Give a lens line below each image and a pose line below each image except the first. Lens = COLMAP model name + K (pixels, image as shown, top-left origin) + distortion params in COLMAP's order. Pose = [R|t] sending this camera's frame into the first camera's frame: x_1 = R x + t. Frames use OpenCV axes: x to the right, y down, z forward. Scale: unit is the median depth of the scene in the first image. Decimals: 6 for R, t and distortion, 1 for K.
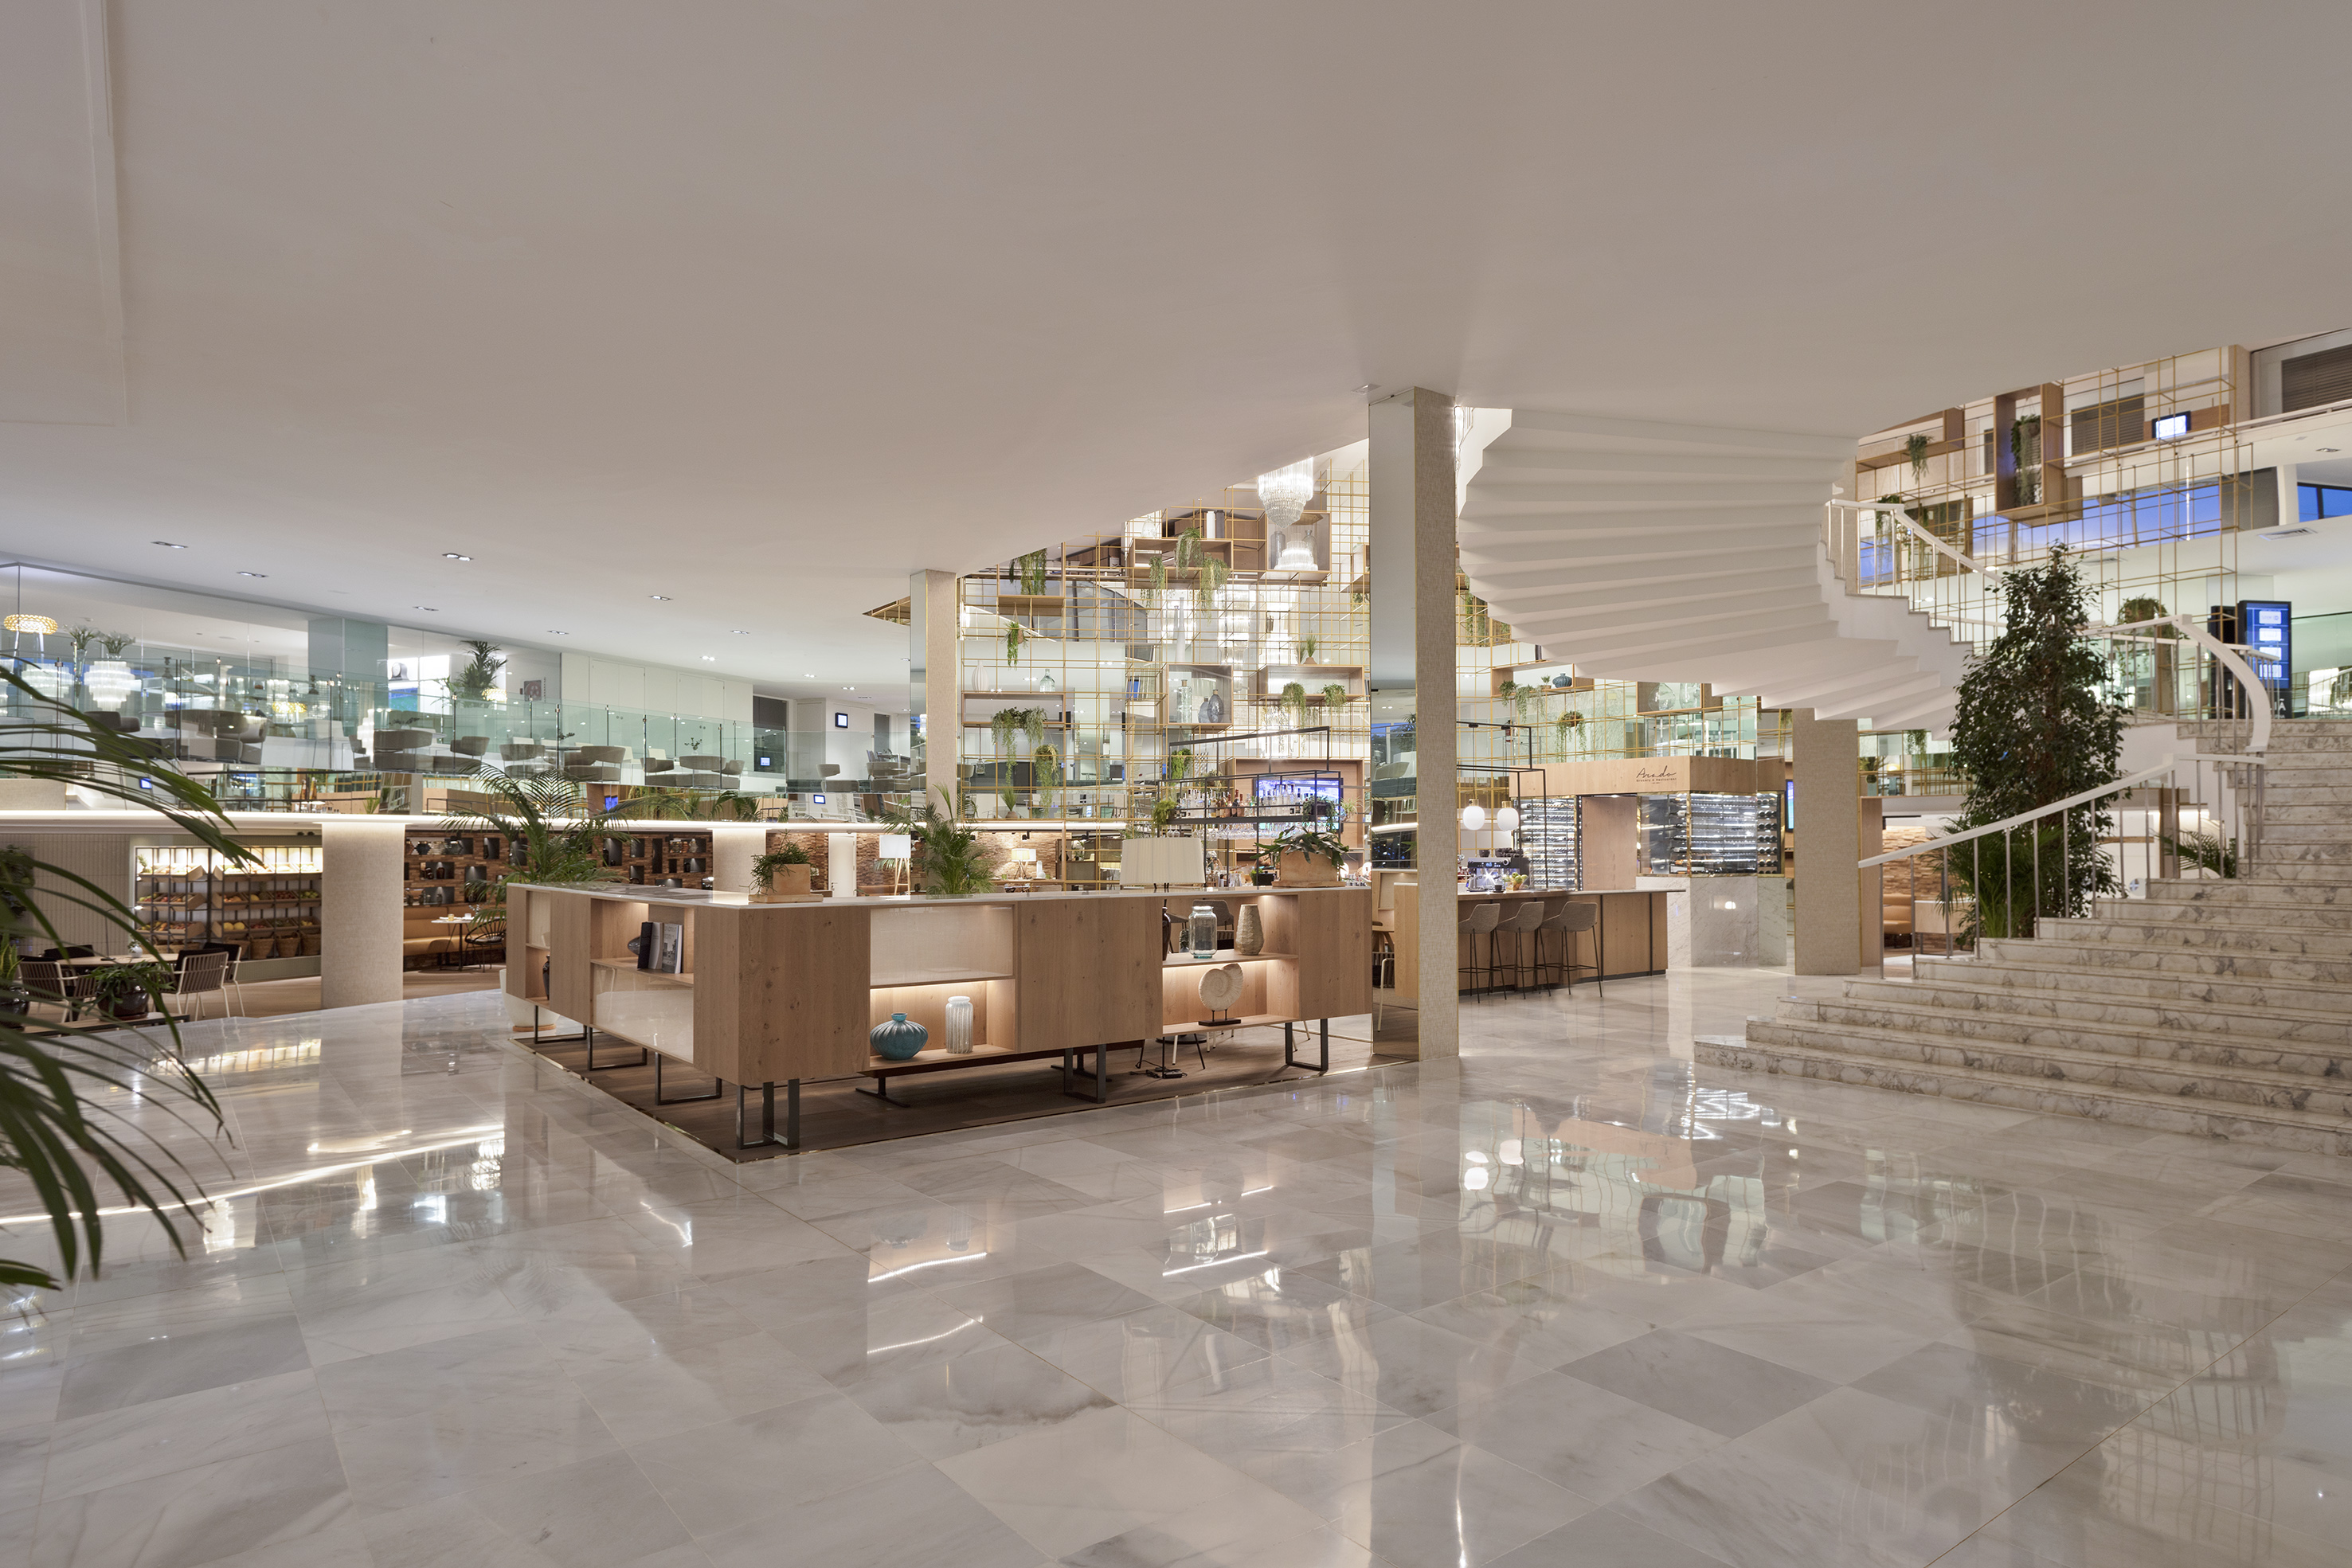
lens RADIAL K [[1340.5, 0, 1183.0], [0, 1340.5, 822.5], [0, 0, 1]] dist [0.037624, -0.024494]
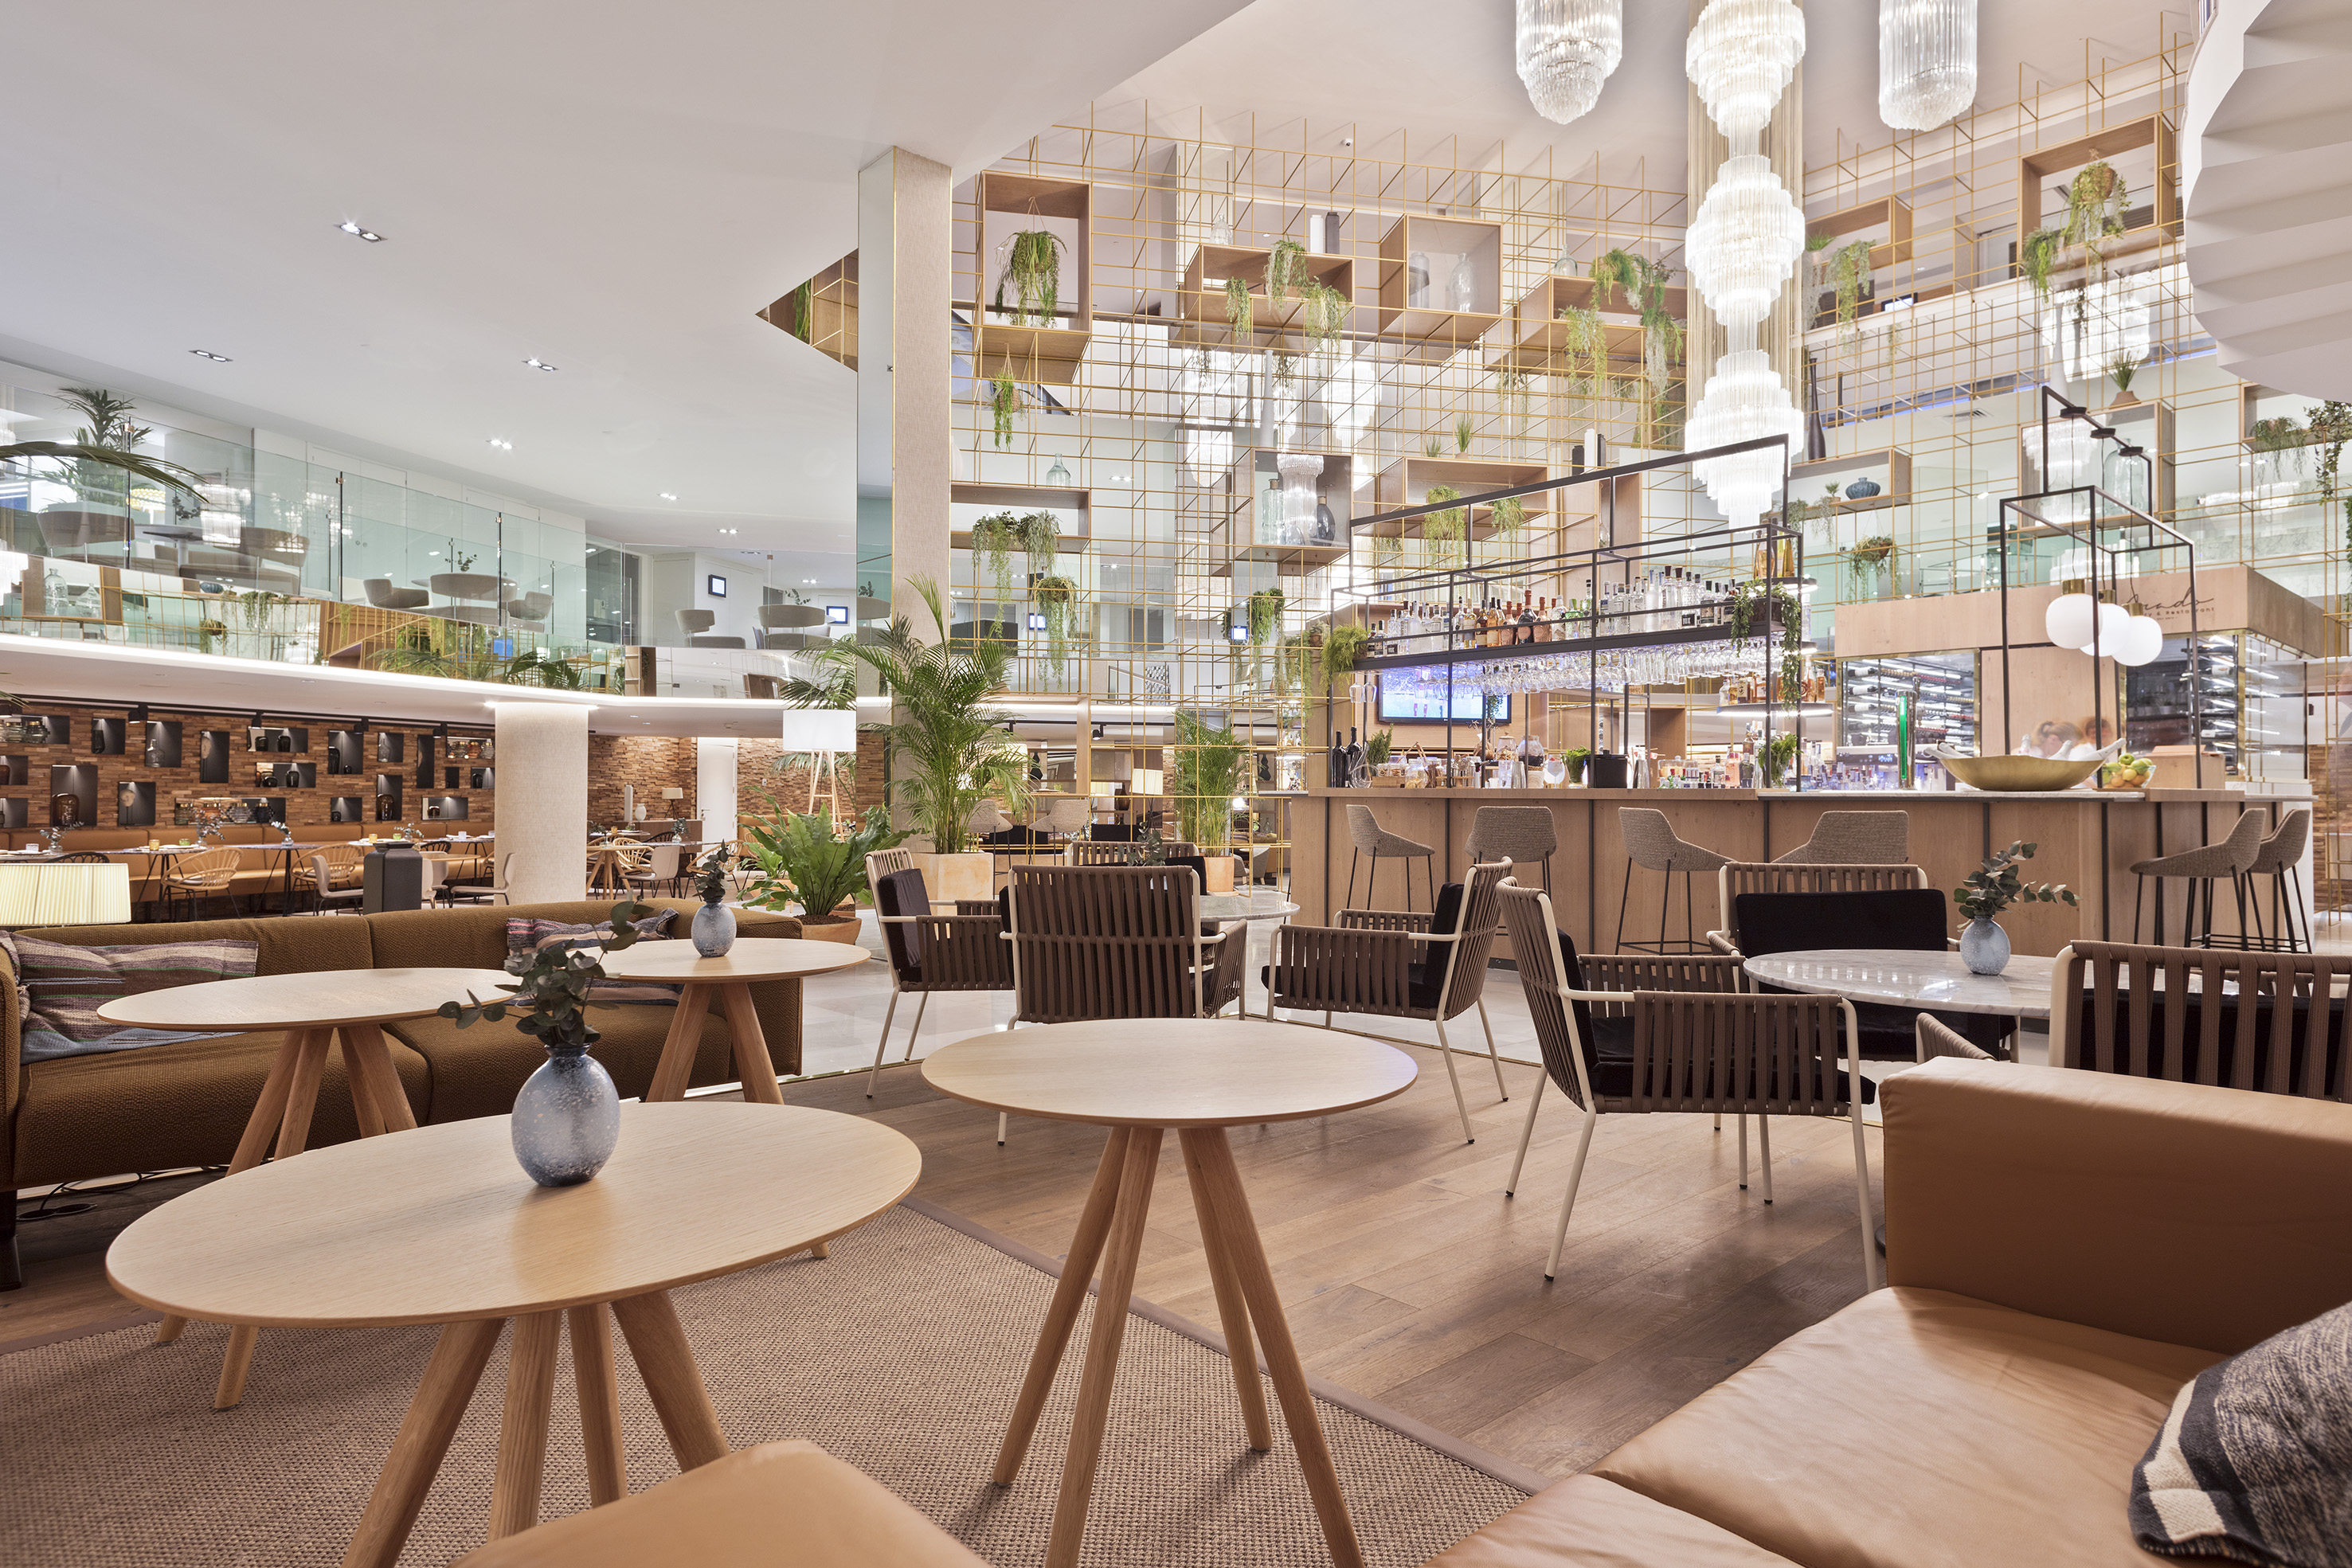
lens RADIAL K [[1340.5, 0, 1183.0], [0, 1340.5, 822.5], [0, 0, 1]] dist [0.037624, -0.024494]
pose [[0.996973, 0.004567, 0.077609, -0.091281], [-0.007261, 0.999379, 0.034466, 0.033131], [-0.077404, -0.034925, 0.996388, 0.373630]]
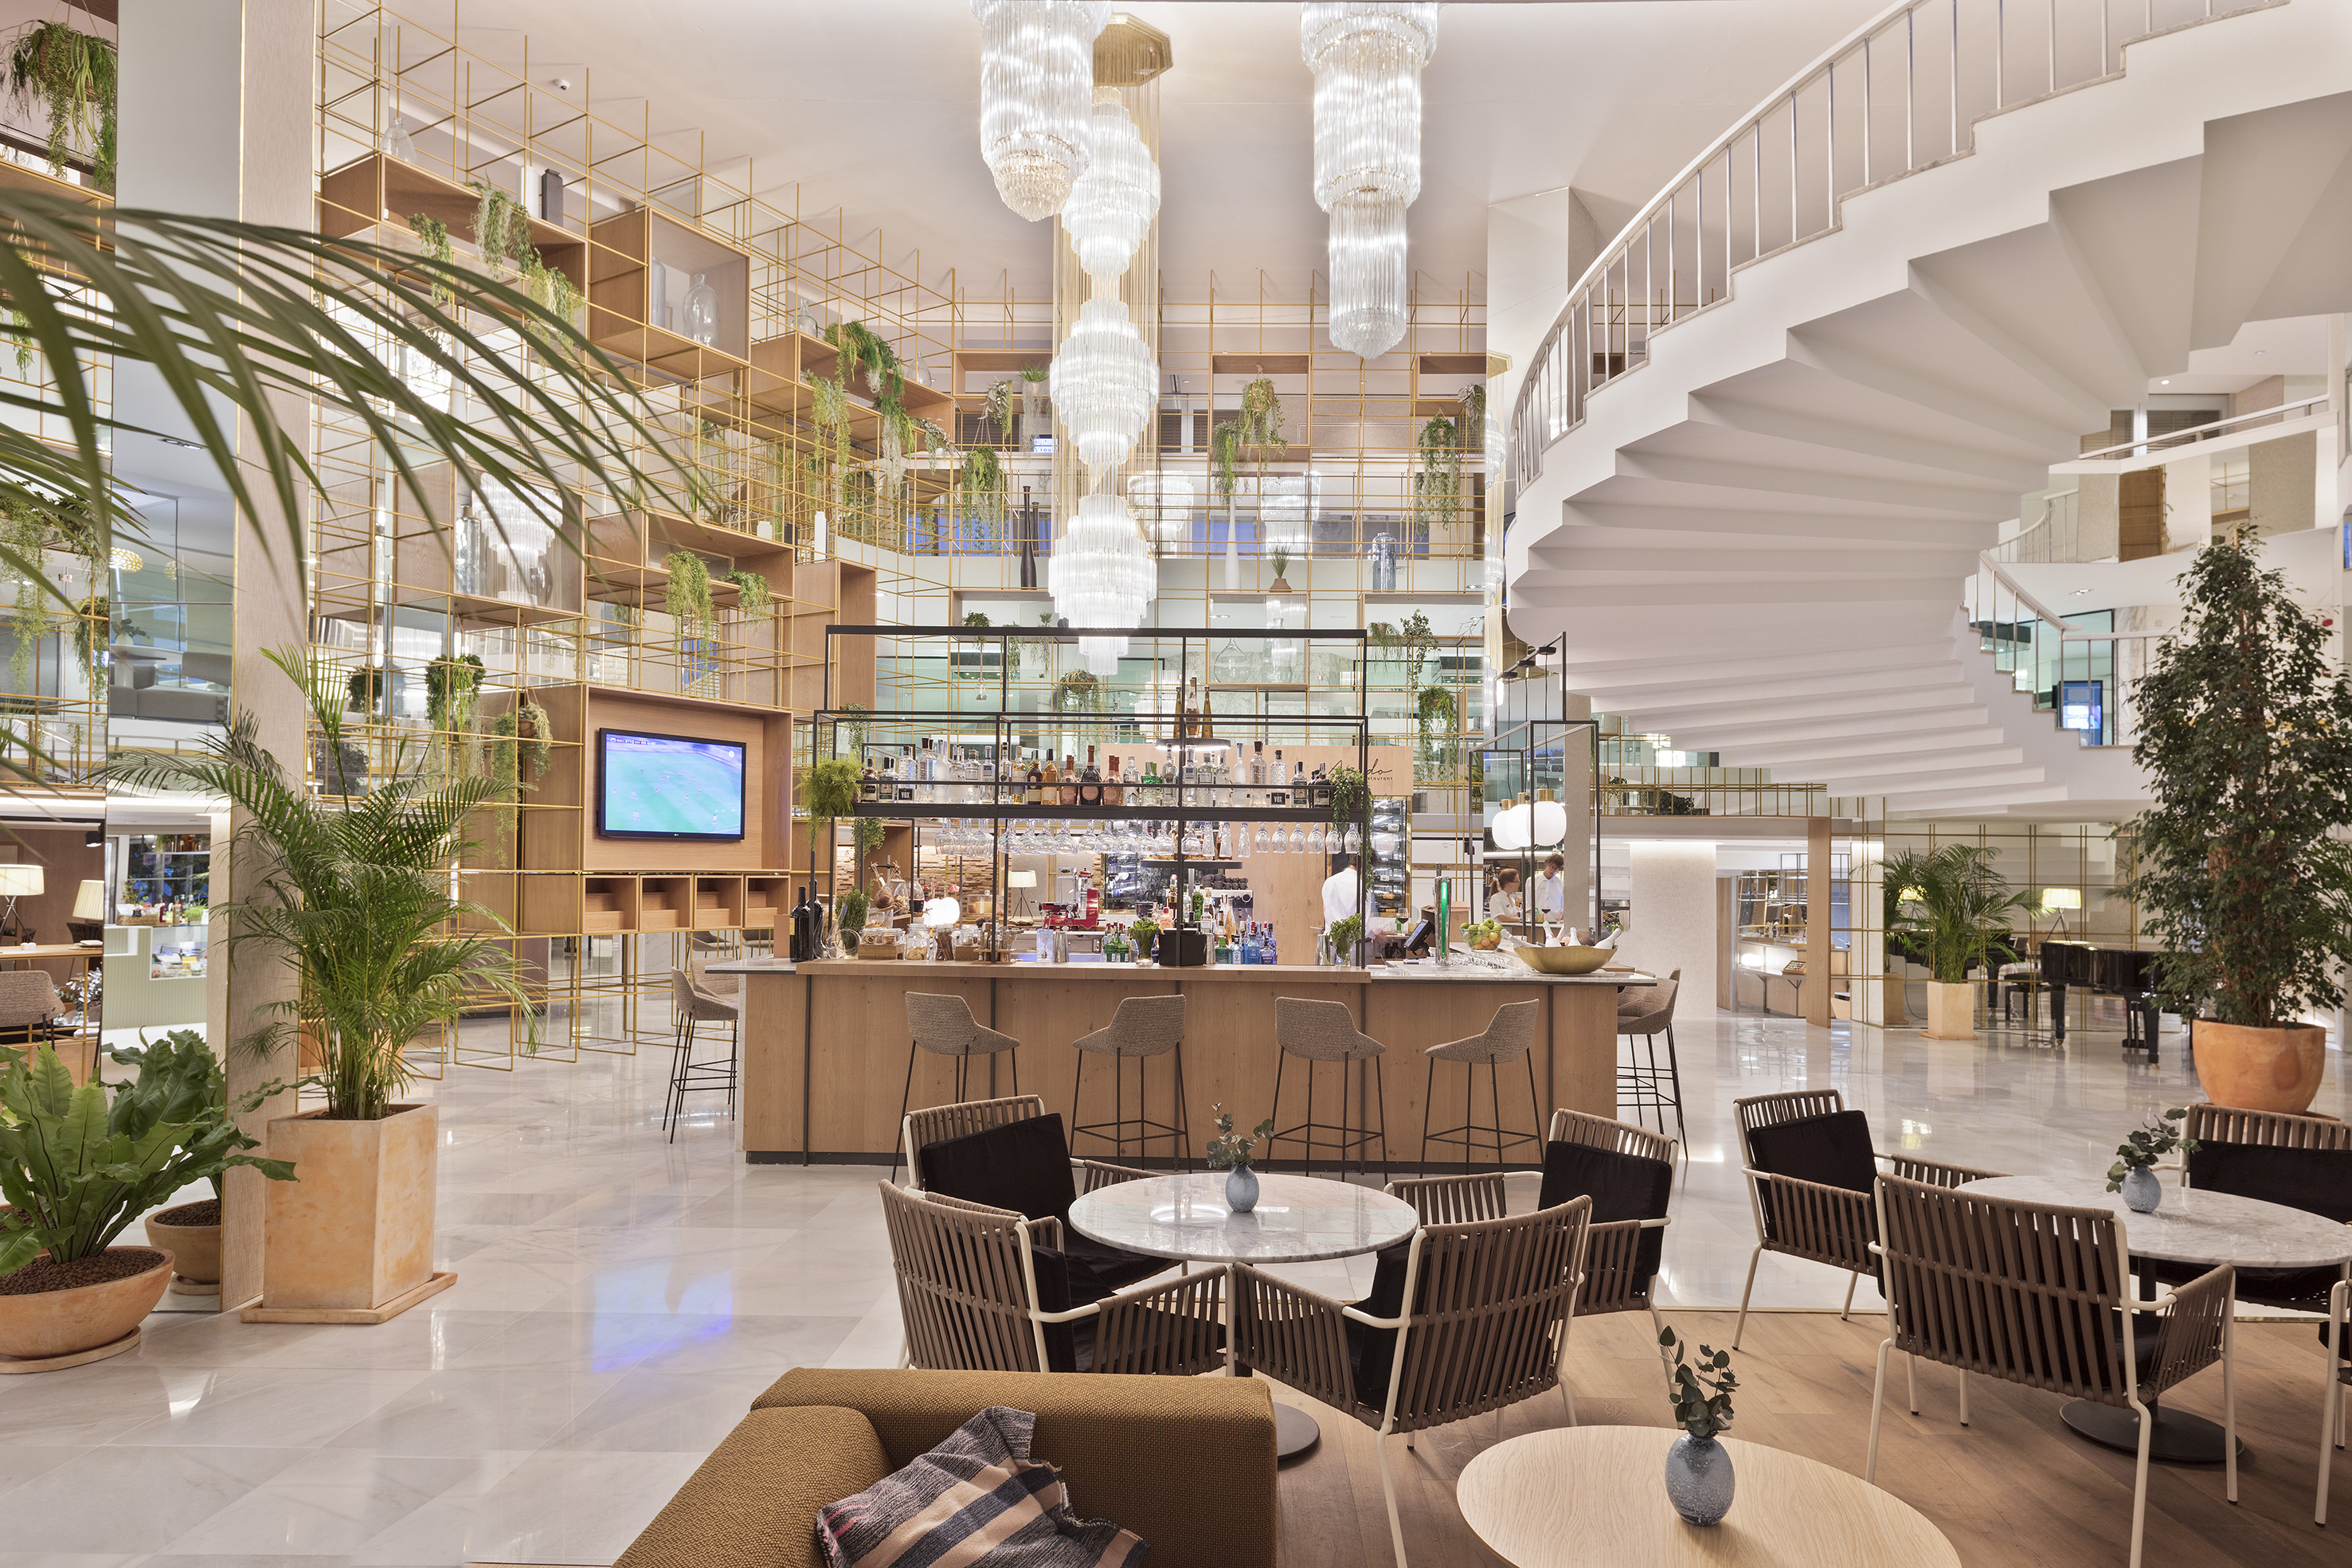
lens RADIAL K [[1450.9, 0, 1226.6], [0, 1450.9, 859.0], [0, 0, 1]] dist [0.029474, -0.035888]
pose [[0.607643, 0.013046, 0.794103, -0.230134], [-0.024621, 0.999694, 0.002416, 0.008148], [-0.793828, -0.021020, 0.607779, 0.489714]]
